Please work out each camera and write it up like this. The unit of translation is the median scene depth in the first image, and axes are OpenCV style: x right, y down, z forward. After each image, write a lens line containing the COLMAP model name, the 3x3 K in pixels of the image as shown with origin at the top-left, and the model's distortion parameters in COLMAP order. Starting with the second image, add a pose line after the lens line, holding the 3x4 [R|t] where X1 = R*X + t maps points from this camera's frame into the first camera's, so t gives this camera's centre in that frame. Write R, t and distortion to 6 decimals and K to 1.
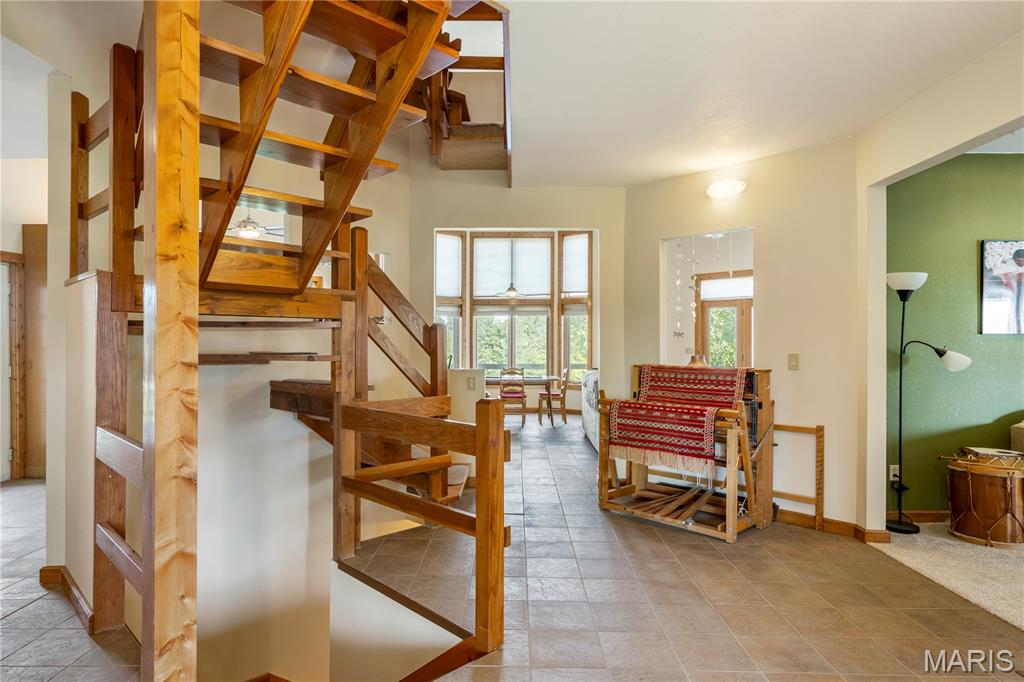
lens RADIAL K [[578.2, 0, 512.0], [0, 578.2, 341.0], [0, 0, 1]] dist [-0.001171, -0.000126]
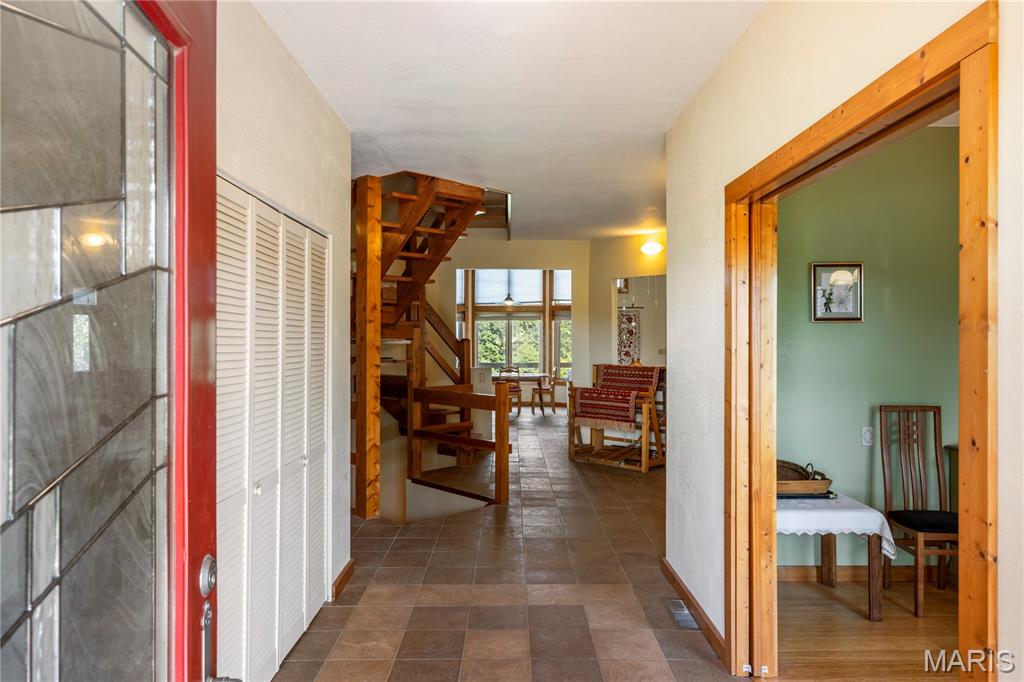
lens RADIAL K [[667.3, 0, 512.0], [0, 667.3, 341.0], [0, 0, 1]] dist [0.000613, -0.000173]
pose [[0.999962, -0.000740, 0.008633, -0.007759], [0.000667, 0.999964, 0.008515, -0.022646], [-0.008639, -0.008509, 0.999926, -0.471671]]
